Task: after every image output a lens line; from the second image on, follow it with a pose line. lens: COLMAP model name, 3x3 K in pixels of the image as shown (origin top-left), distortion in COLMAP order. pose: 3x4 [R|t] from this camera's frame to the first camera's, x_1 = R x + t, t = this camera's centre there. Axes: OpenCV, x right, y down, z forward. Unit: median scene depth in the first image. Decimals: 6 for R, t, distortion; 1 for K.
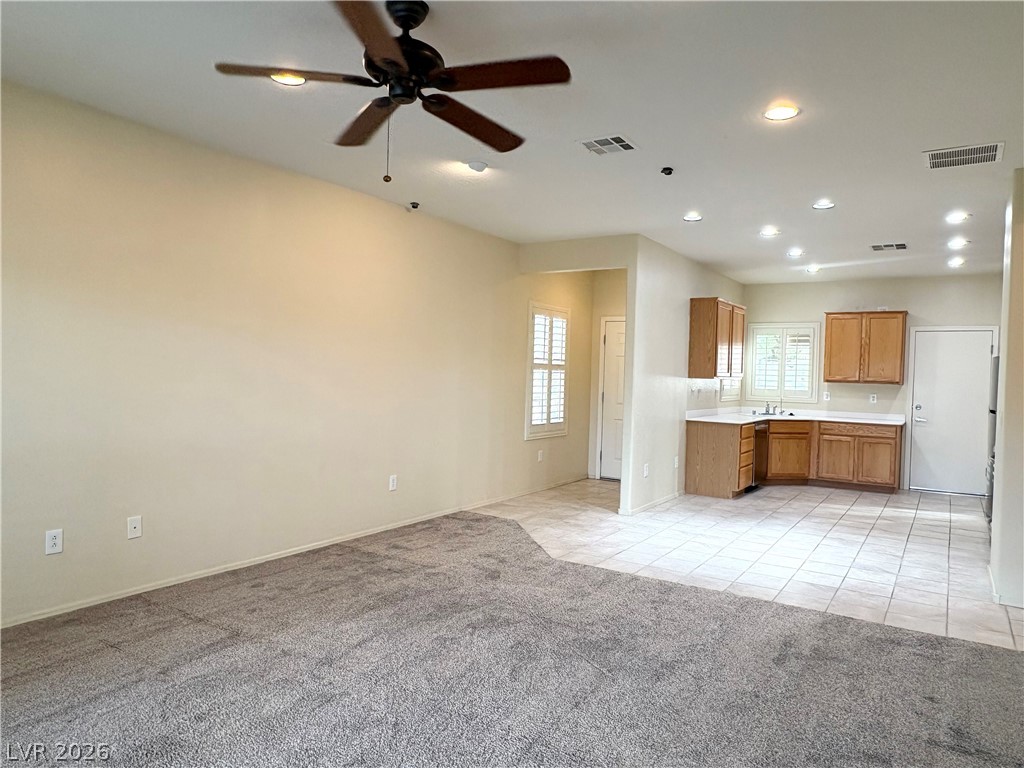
lens RADIAL K [[685.9, 0, 514.0], [0, 685.9, 385.1], [0, 0, 1]] dist [-0.001329, 0.002943]
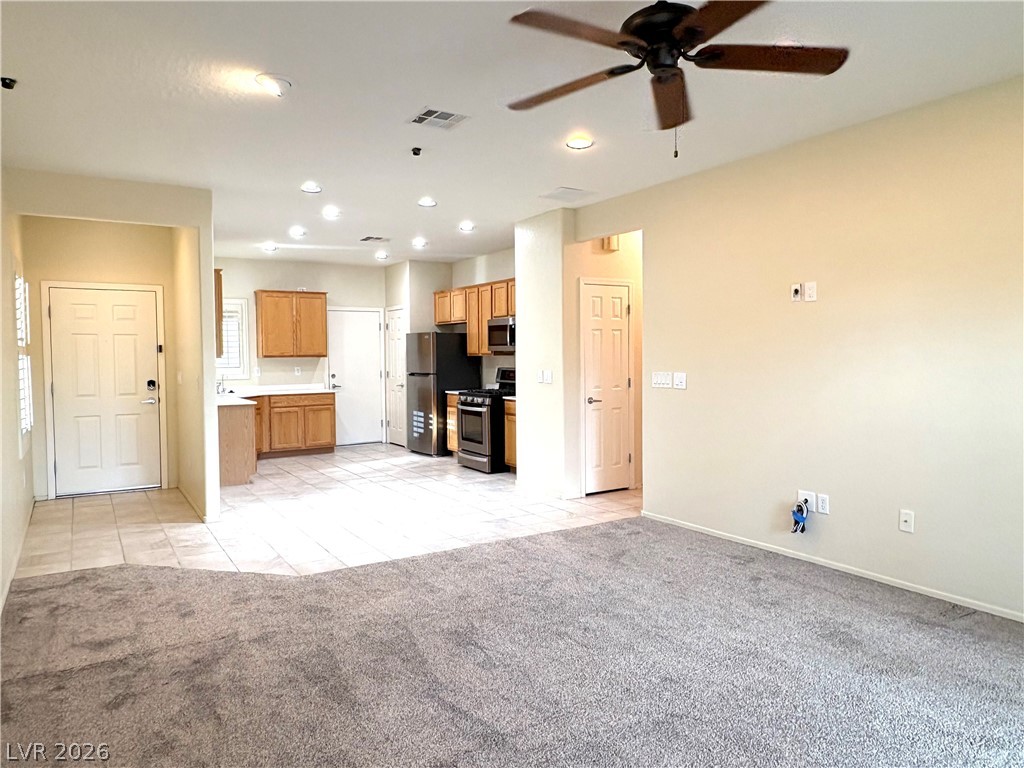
lens RADIAL K [[685.9, 0, 509.5], [0, 685.9, 382.2], [0, 0, 1]] dist [-0.001329, 0.002943]
pose [[0.423694, -0.070918, 0.903025, -0.343694], [0.039014, 0.997434, 0.060027, -0.015704], [-0.904965, 0.009797, 0.425374, 0.239423]]
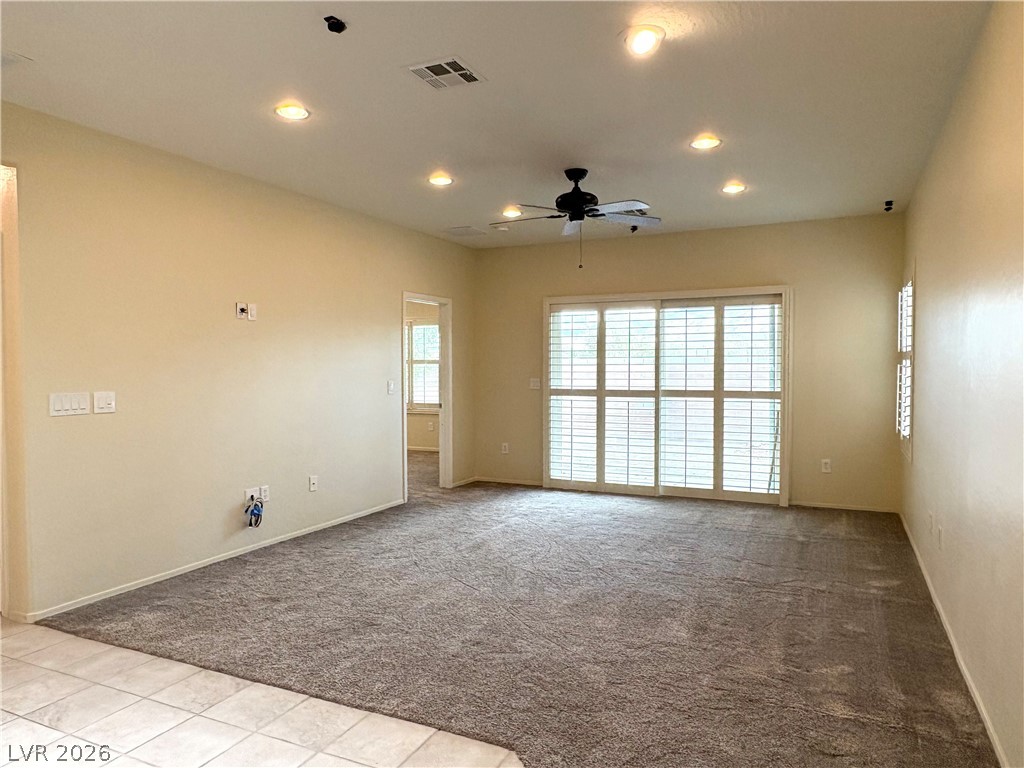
lens RADIAL K [[685.9, 0, 508.3], [0, 685.9, 384.7], [0, 0, 1]] dist [-0.001329, 0.002943]
pose [[-0.992292, -0.023135, -0.121743, 0.073594], [-0.028603, 0.998650, 0.043363, -0.013493], [0.120575, 0.046511, -0.991614, 0.863313]]
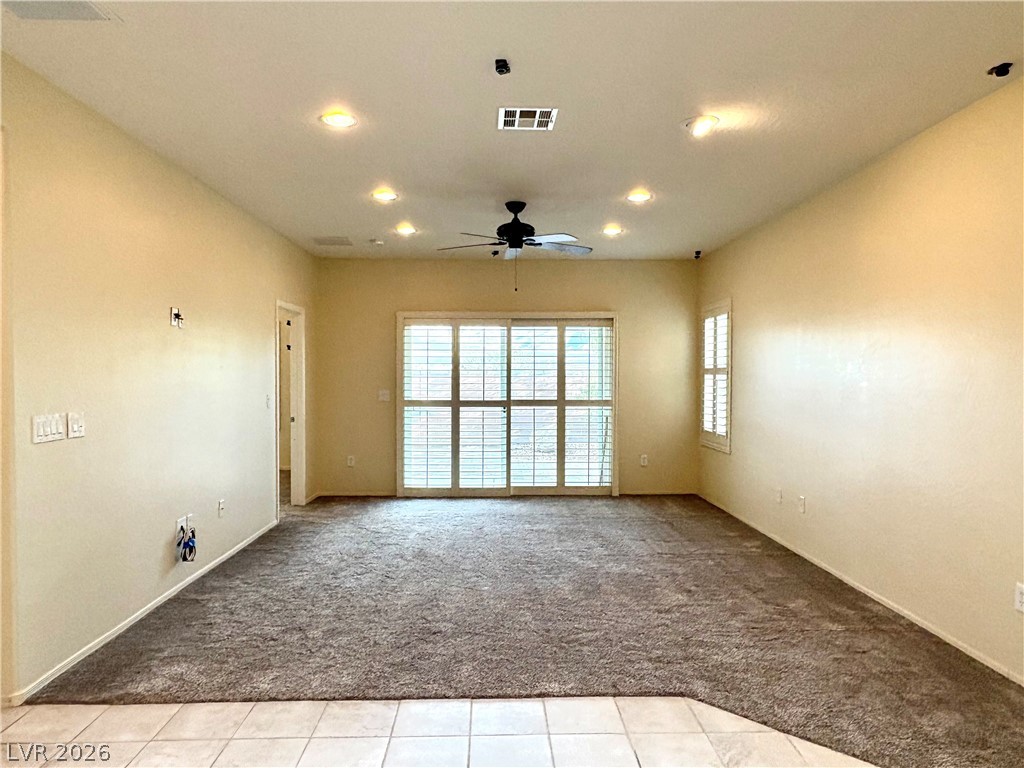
lens RADIAL K [[685.9, 0, 509.9], [0, 685.9, 386.4], [0, 0, 1]] dist [-0.001329, 0.002943]
pose [[-0.827655, -0.020690, -0.560856, 0.305296], [-0.036694, 0.999177, 0.017291, -0.010367], [0.560037, 0.034891, -0.827733, 0.822274]]
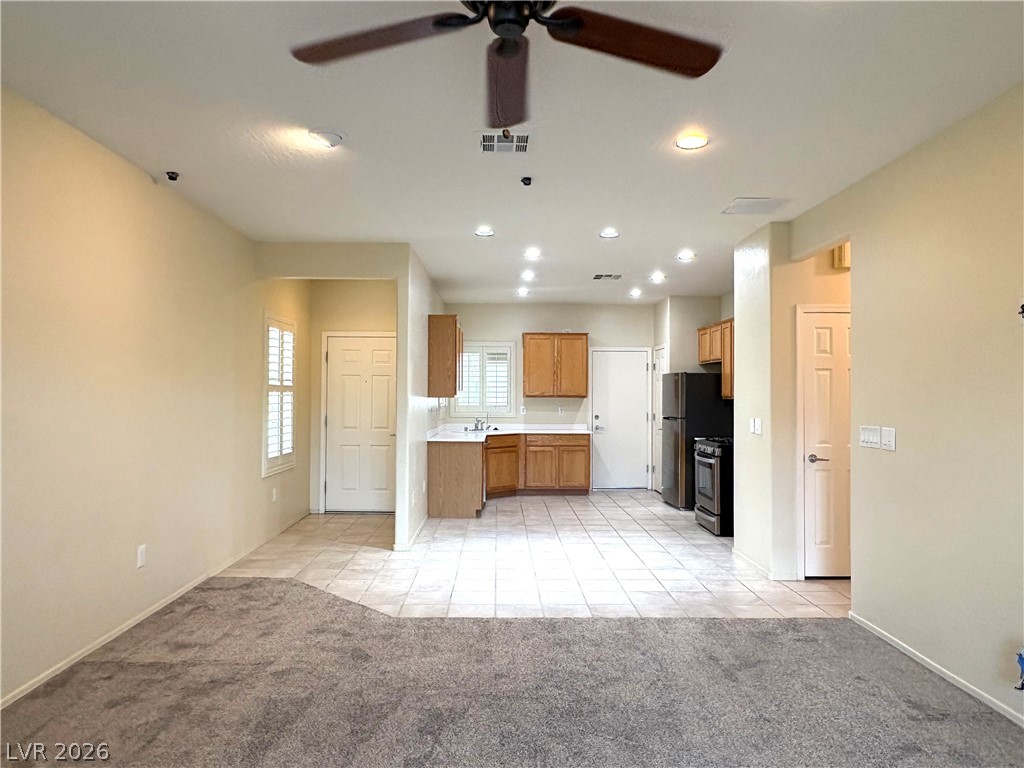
lens RADIAL K [[685.9, 0, 512.1], [0, 685.9, 382.6], [0, 0, 1]] dist [-0.001329, 0.002943]
pose [[0.831040, -0.015182, 0.556005, -0.170501], [0.029620, 0.999417, -0.016982, -0.010245], [-0.555423, 0.030582, 0.831006, 0.124408]]
